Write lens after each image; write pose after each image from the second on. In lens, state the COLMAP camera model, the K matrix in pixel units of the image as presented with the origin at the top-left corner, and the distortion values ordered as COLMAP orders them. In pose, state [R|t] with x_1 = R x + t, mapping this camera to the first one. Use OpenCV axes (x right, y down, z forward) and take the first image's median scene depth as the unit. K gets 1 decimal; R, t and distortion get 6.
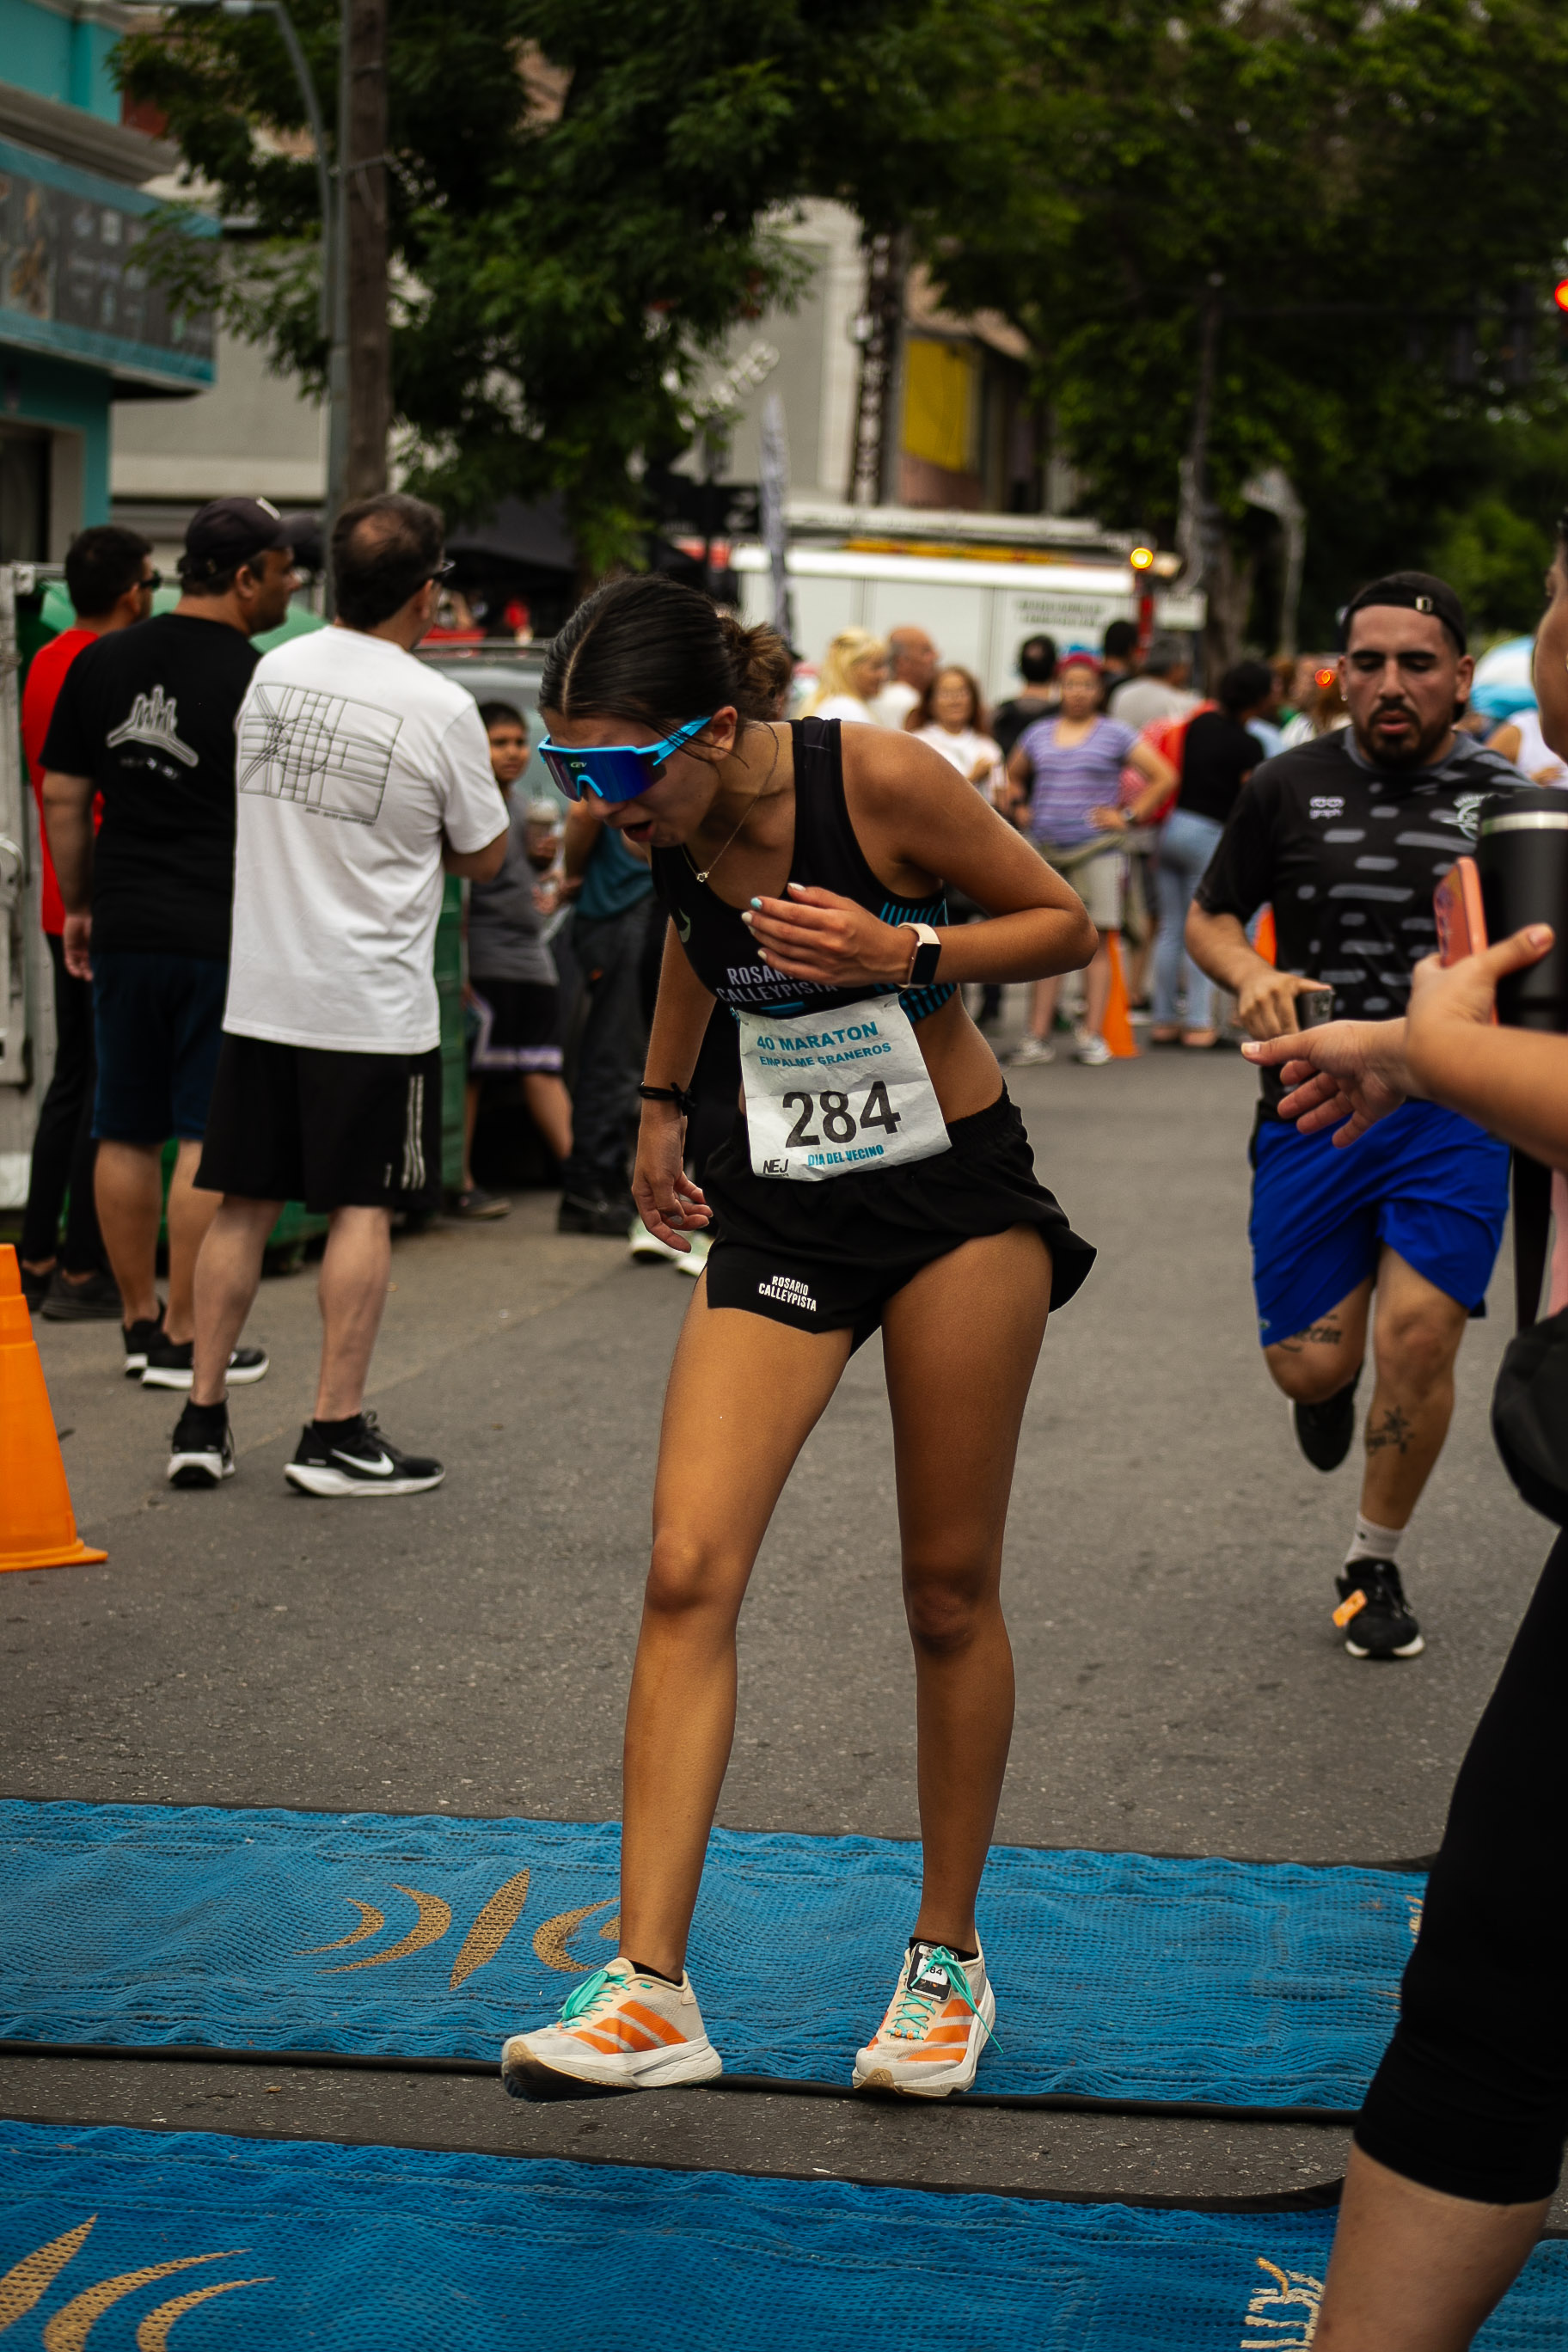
lens RADIAL K [[5222.0, 0, 822.7], [0, 5222.0, 1148.7], [0, 0, 1]] dist [-0.020970, 0.000000]
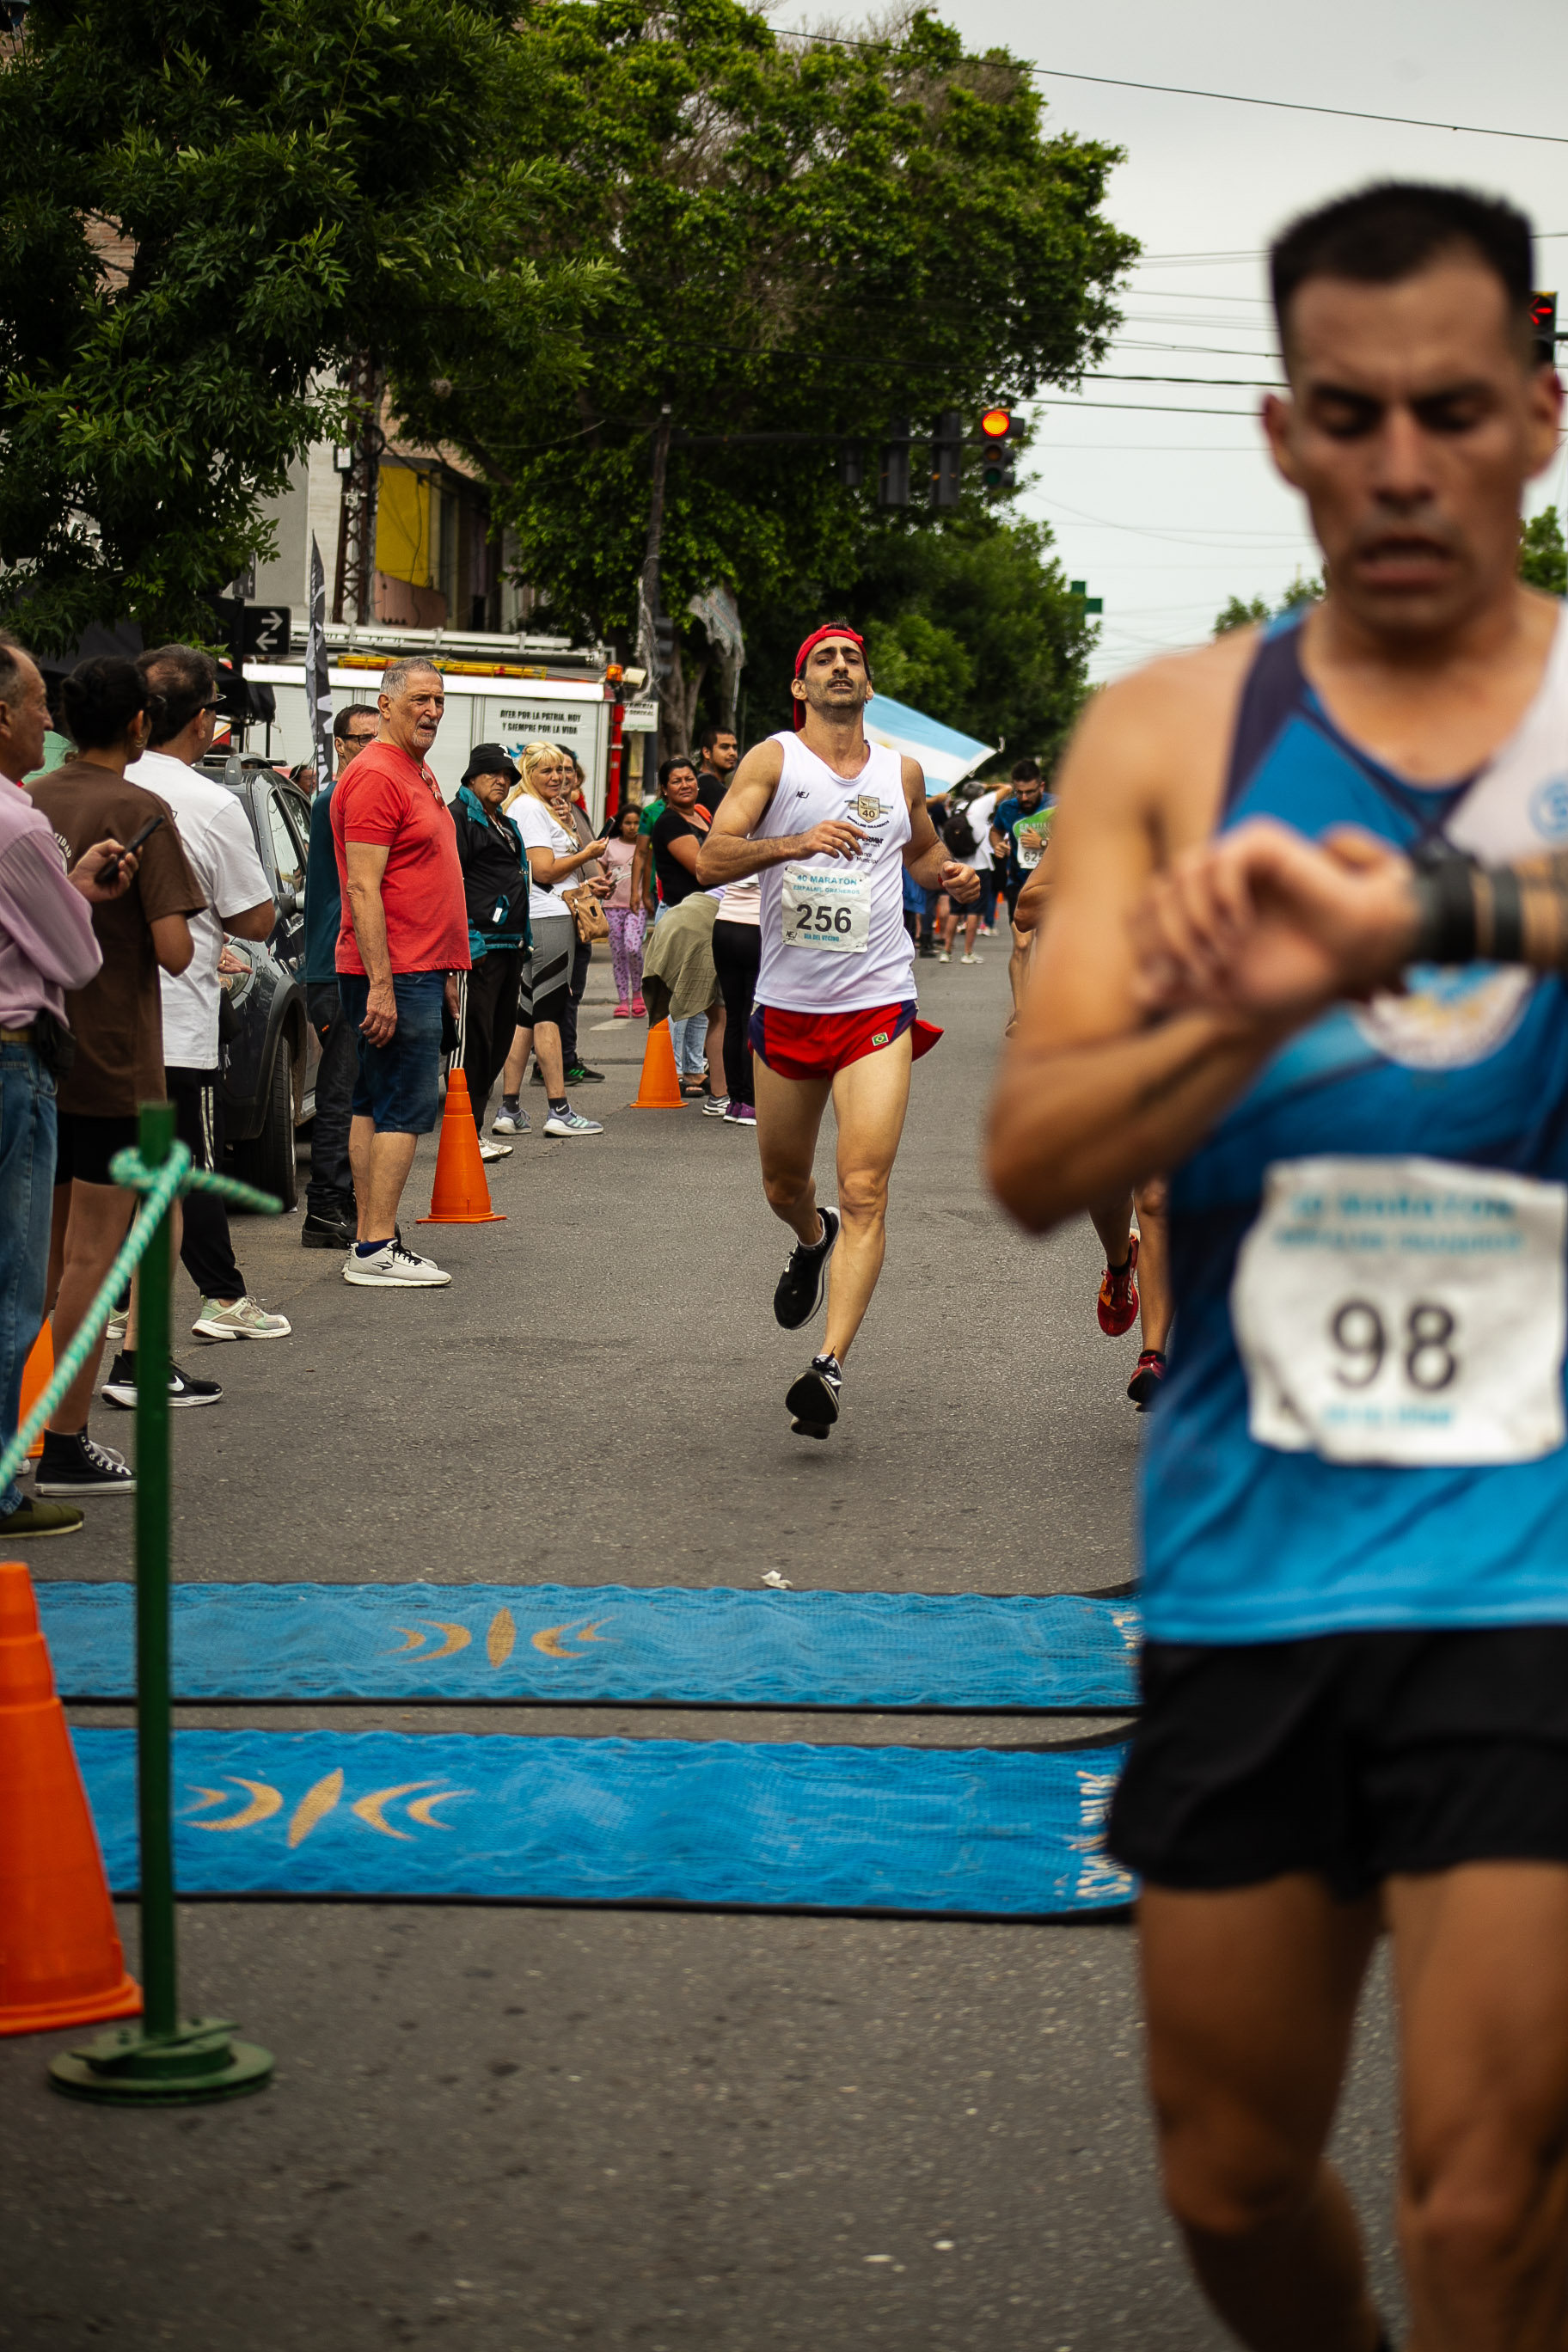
lens RADIAL K [[5264.2, 0, 761.1], [0, 5264.2, 1191.6], [0, 0, 1]] dist [-0.006742, 0.000000]
pose [[0.994008, -0.021345, 0.107201, -0.028121], [0.022675, 0.999680, -0.011202, 0.008243], [-0.106928, 0.013566, 0.994174, -0.090120]]
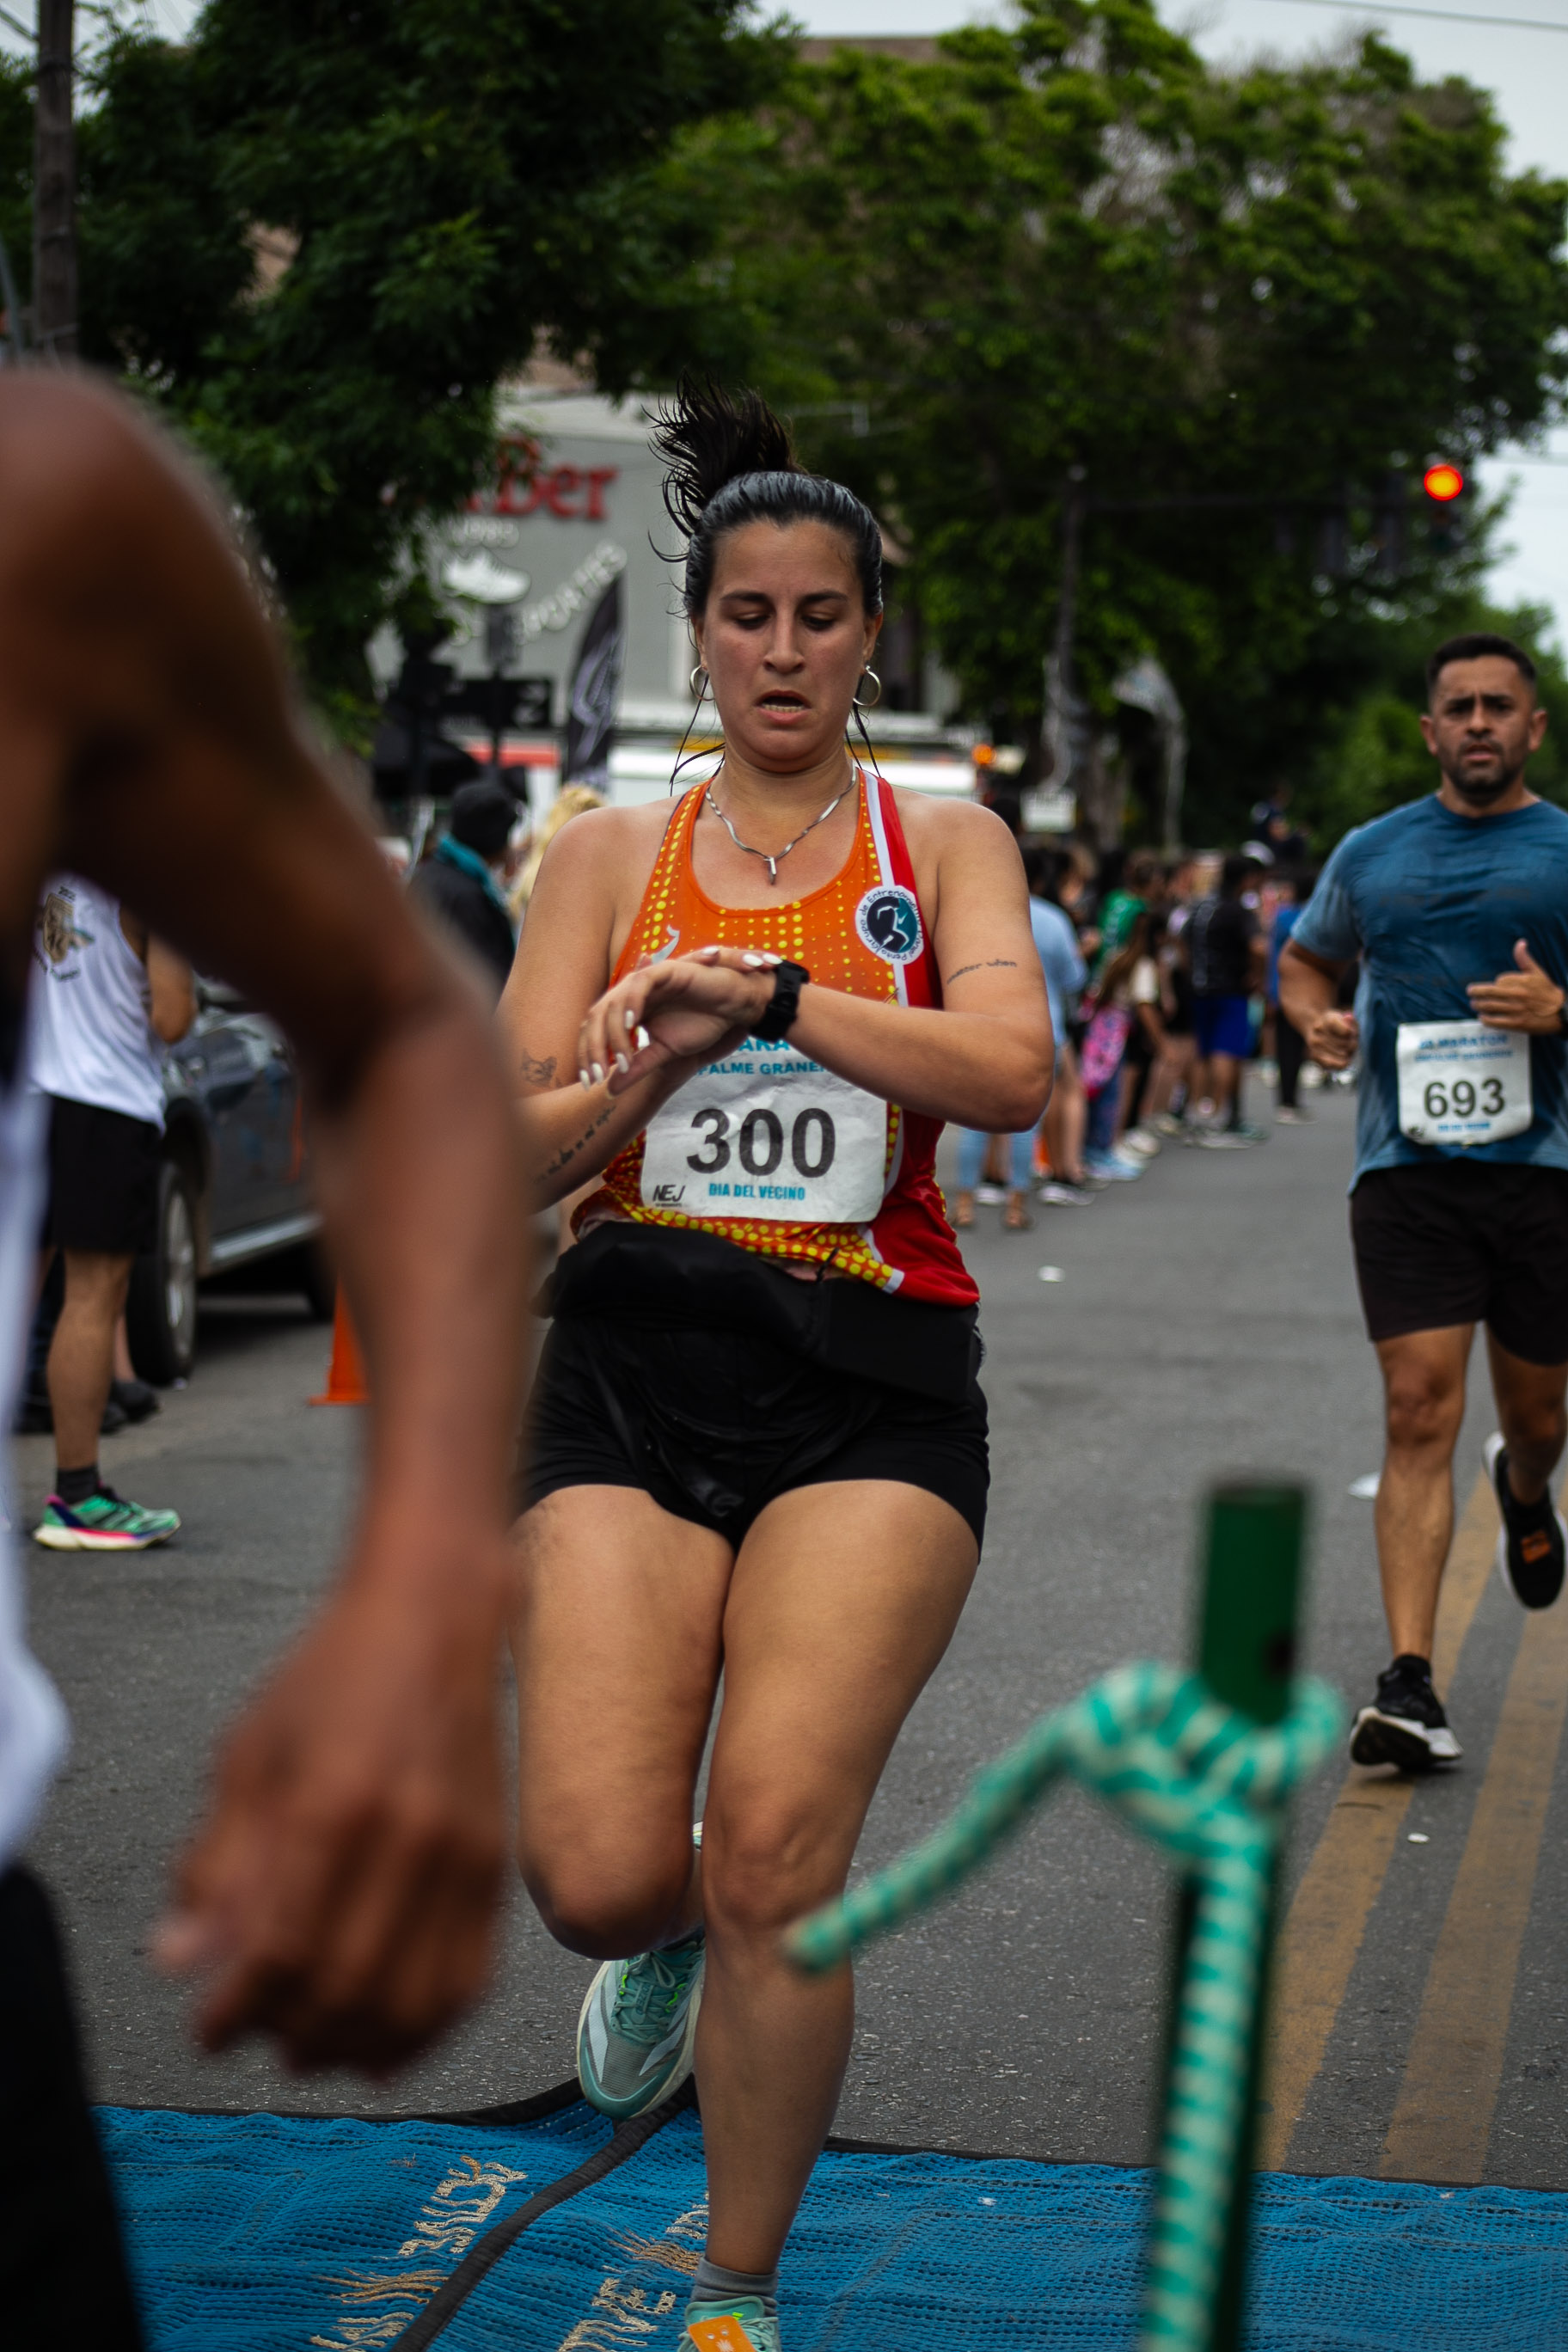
lens RADIAL K [[5222.0, 0, 889.0], [0, 5222.0, 1241.0], [0, 0, 1]] dist [-0.020970, 0.000000]
pose [[0.999863, -0.015659, 0.005399, 0.036897], [0.015804, 0.999488, -0.027833, 0.004151], [-0.004960, 0.027915, 0.999598, 0.031876]]
